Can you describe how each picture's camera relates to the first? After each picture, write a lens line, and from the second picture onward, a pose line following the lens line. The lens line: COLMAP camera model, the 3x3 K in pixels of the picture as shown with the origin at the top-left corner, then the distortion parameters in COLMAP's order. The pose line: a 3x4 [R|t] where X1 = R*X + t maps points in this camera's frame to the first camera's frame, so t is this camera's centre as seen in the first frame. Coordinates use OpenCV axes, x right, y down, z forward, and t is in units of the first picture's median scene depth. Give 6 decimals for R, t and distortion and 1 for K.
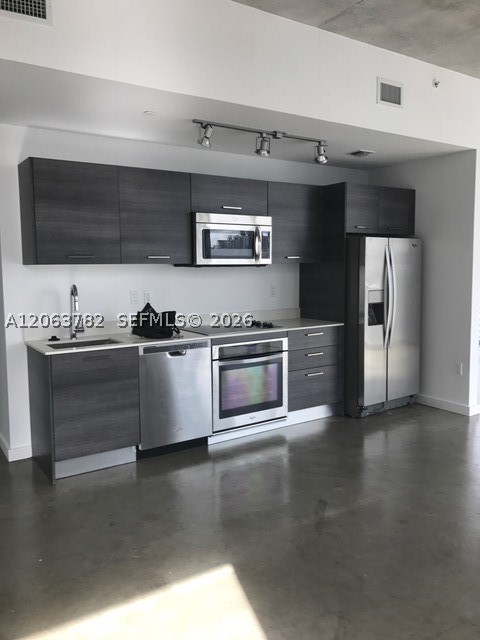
lens RADIAL K [[523.5, 0, 241.3], [0, 523.5, 320.9], [0, 0, 1]] dist [0.032502, -0.044510]
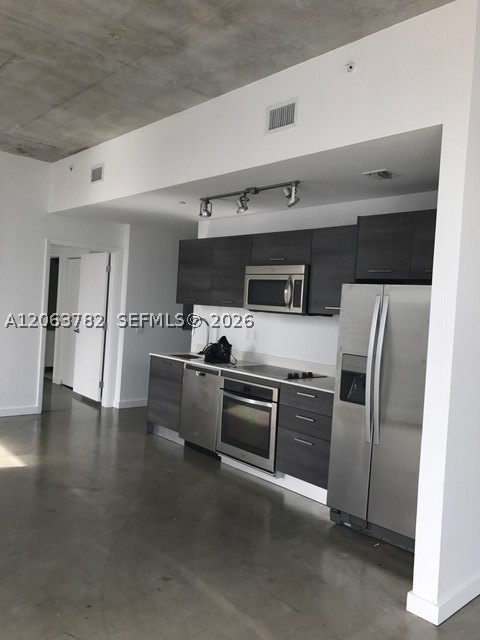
lens RADIAL K [[523.5, 0, 240.6], [0, 523.5, 317.5], [0, 0, 1]] dist [0.032502, -0.044510]
pose [[0.122560, 0.041124, -0.991609, 1.110819], [-0.169044, 0.985406, 0.019973, -0.113211], [0.977959, 0.165178, 0.127723, 0.858943]]
